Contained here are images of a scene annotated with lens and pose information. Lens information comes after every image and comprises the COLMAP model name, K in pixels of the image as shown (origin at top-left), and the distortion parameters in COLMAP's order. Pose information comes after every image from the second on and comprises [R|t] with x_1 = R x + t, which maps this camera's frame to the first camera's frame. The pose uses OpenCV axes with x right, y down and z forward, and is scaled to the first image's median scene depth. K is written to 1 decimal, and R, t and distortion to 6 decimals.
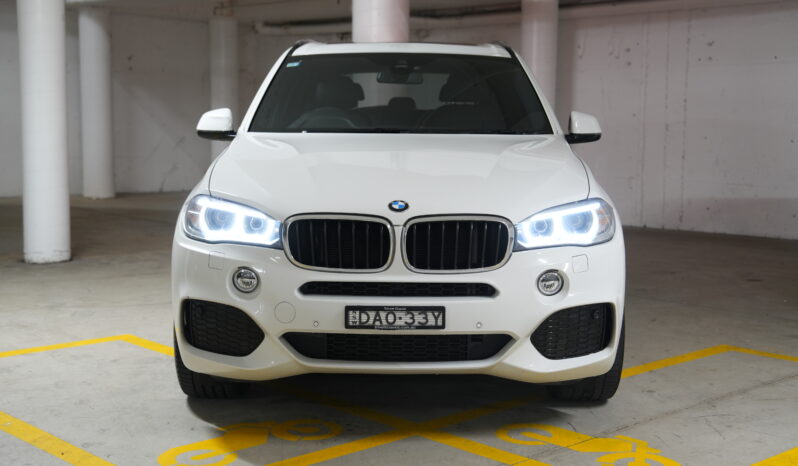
lens RADIAL K [[1079.8, 0, 399.6], [0, 1079.8, 239.2], [0, 0, 1]] dist [0.175288, 0.000000]
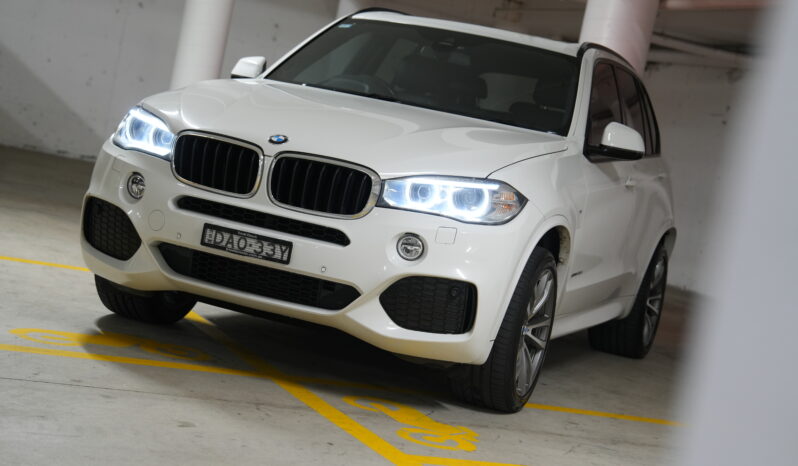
lens RADIAL K [[1484.1, 0, 394.6], [0, 1484.1, 233.4], [0, 0, 1]] dist [0.312729, 0.000000]
pose [[0.929709, 0.196851, -0.311273, 0.524235], [-0.222645, 0.973655, -0.049248, 0.094666], [0.293378, 0.115090, 0.949044, -0.269019]]
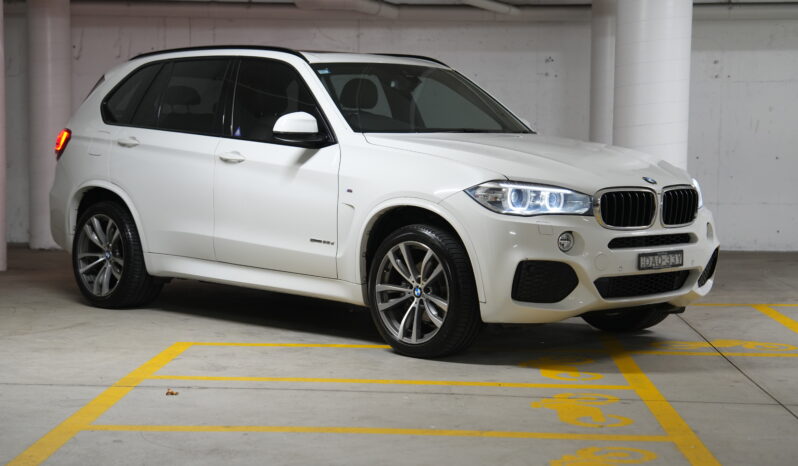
lens RADIAL K [[1484.1, 0, 398.4], [0, 1484.1, 233.6], [0, 0, 1]] dist [0.312729, 0.000000]
pose [[0.706030, -0.048276, 0.706535, -1.502611], [0.081145, 0.996618, -0.012990, 0.034168], [-0.703518, 0.066503, 0.707559, -0.118546]]
